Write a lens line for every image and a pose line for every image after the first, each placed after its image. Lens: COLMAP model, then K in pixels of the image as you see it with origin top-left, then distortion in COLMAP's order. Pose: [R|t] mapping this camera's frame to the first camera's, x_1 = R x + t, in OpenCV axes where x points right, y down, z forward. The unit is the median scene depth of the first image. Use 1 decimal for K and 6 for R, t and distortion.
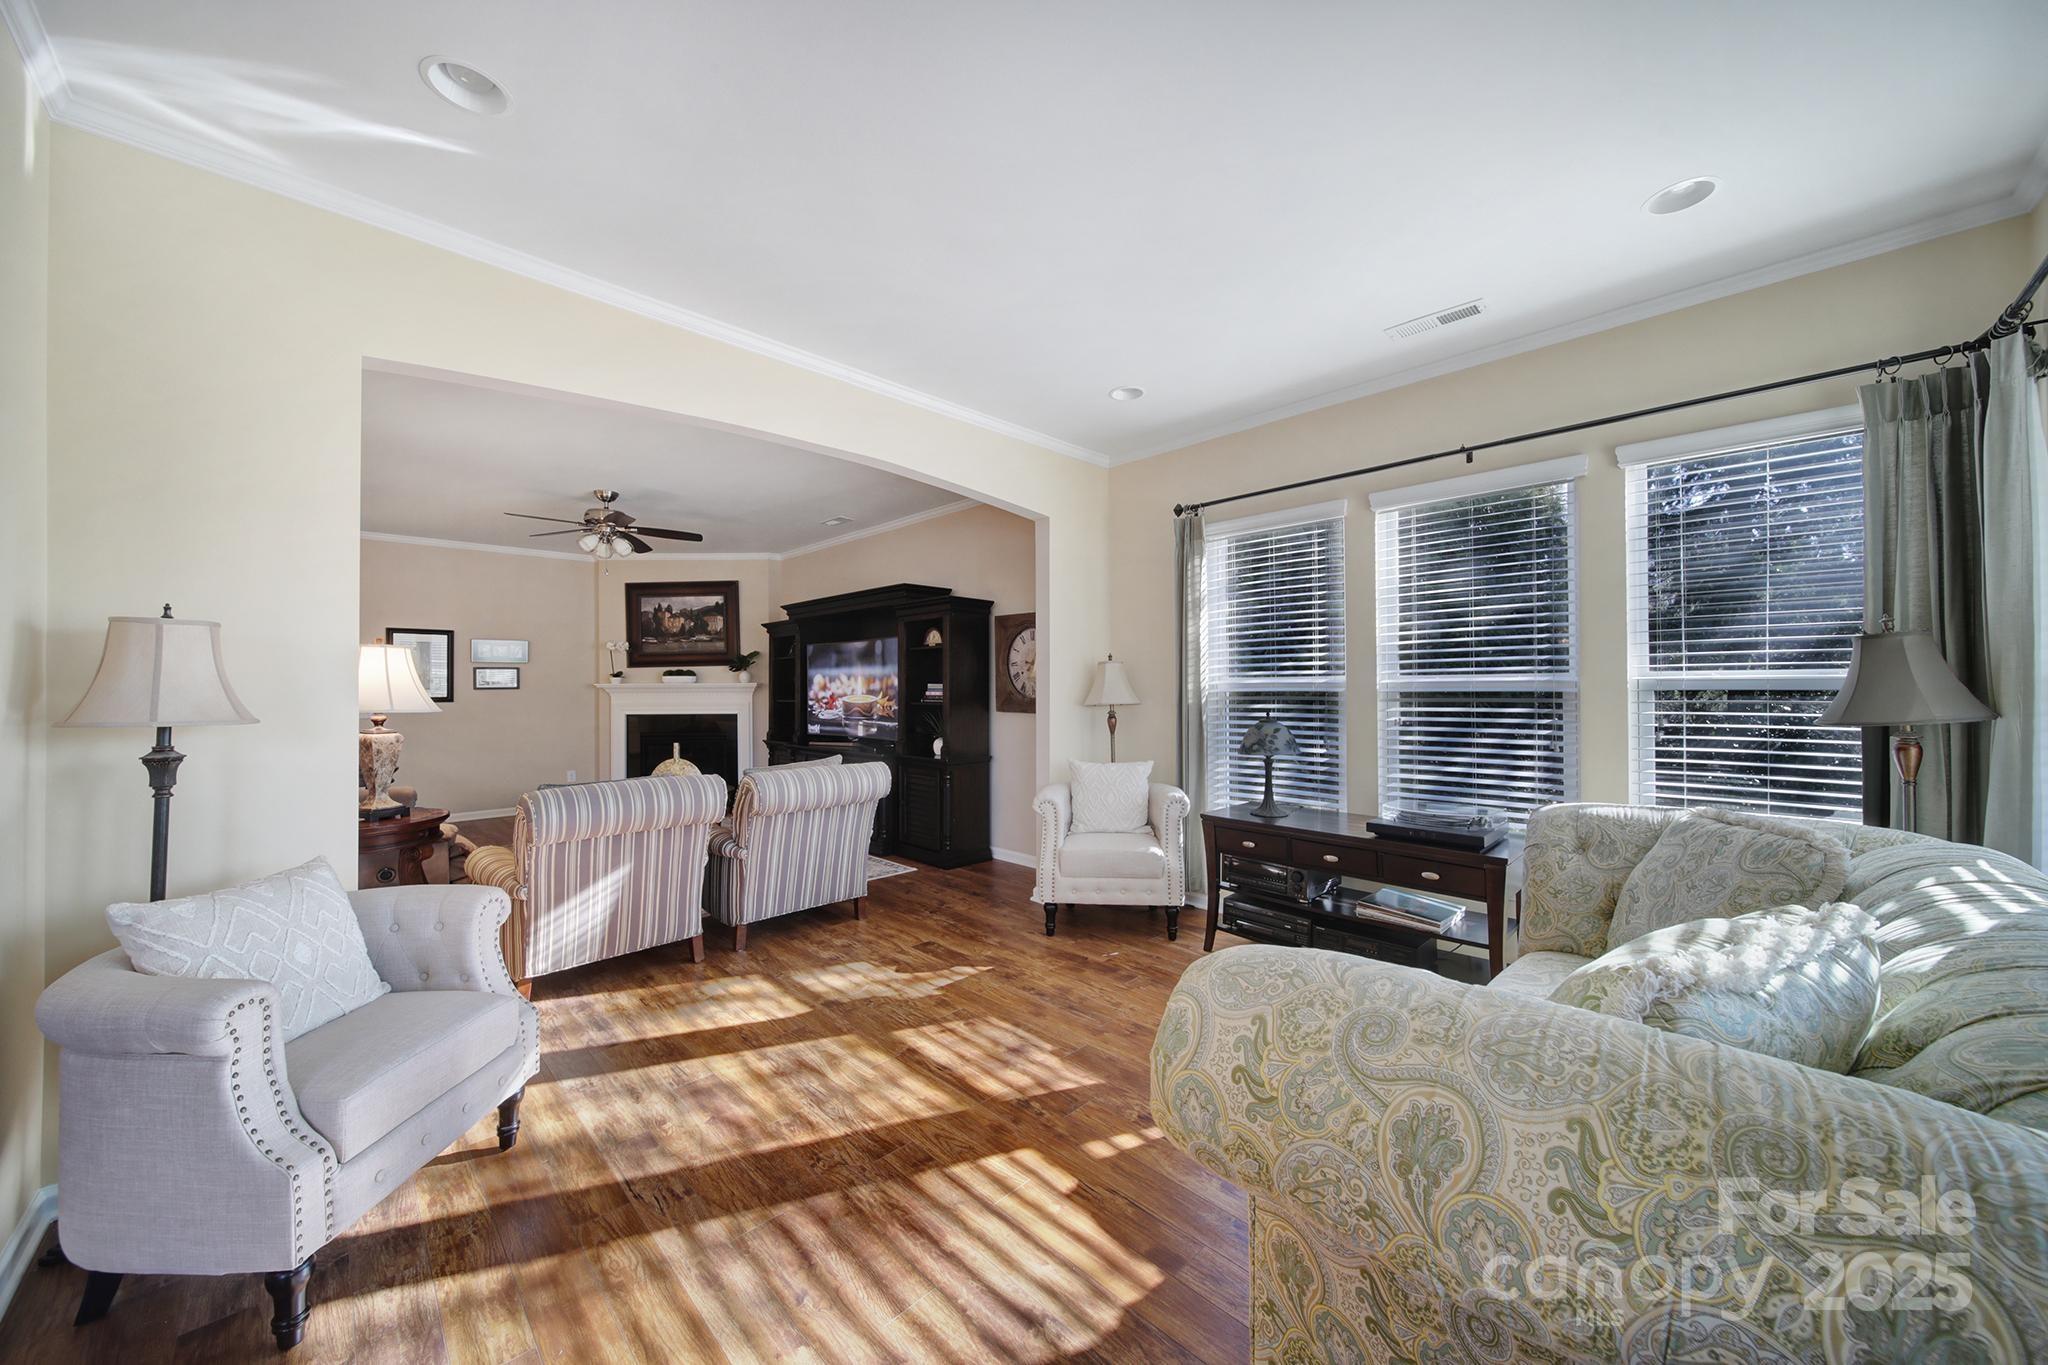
lens RADIAL K [[715.5, 0, 1021.6], [0, 715.5, 671.0], [0, 0, 1]] dist [0.000522, -0.002076]
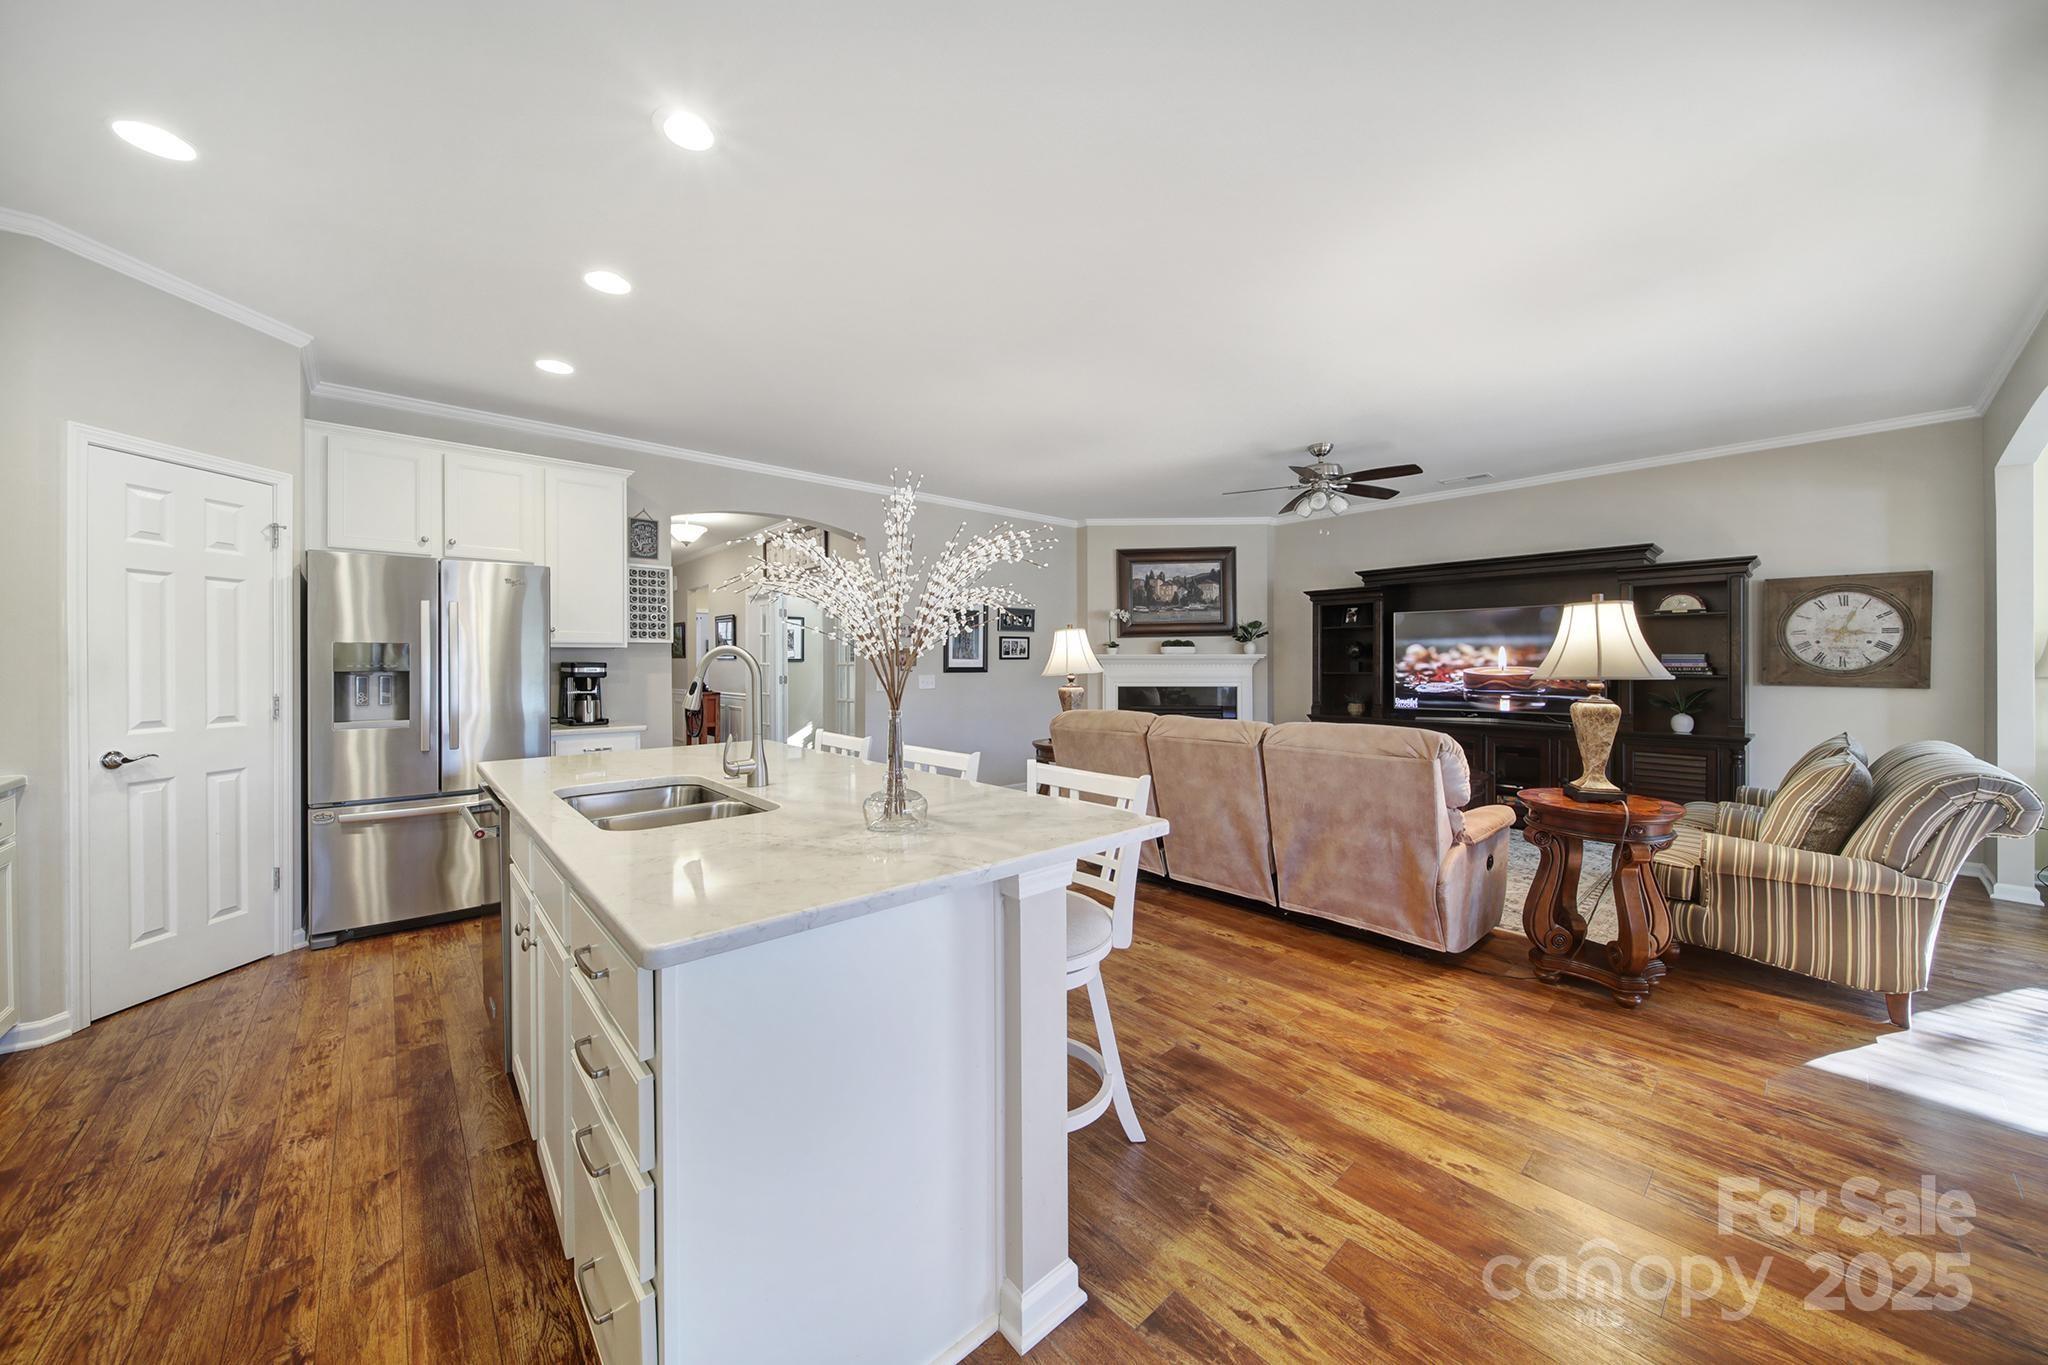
lens RADIAL K [[715.5, 0, 1021.6], [0, 715.5, 671.0], [0, 0, 1]] dist [0.000522, -0.002076]
pose [[0.998644, 0.005221, -0.051794, -0.746672], [-0.003537, 0.999463, 0.032562, 0.010539], [0.051936, -0.032335, 0.998127, 0.041765]]
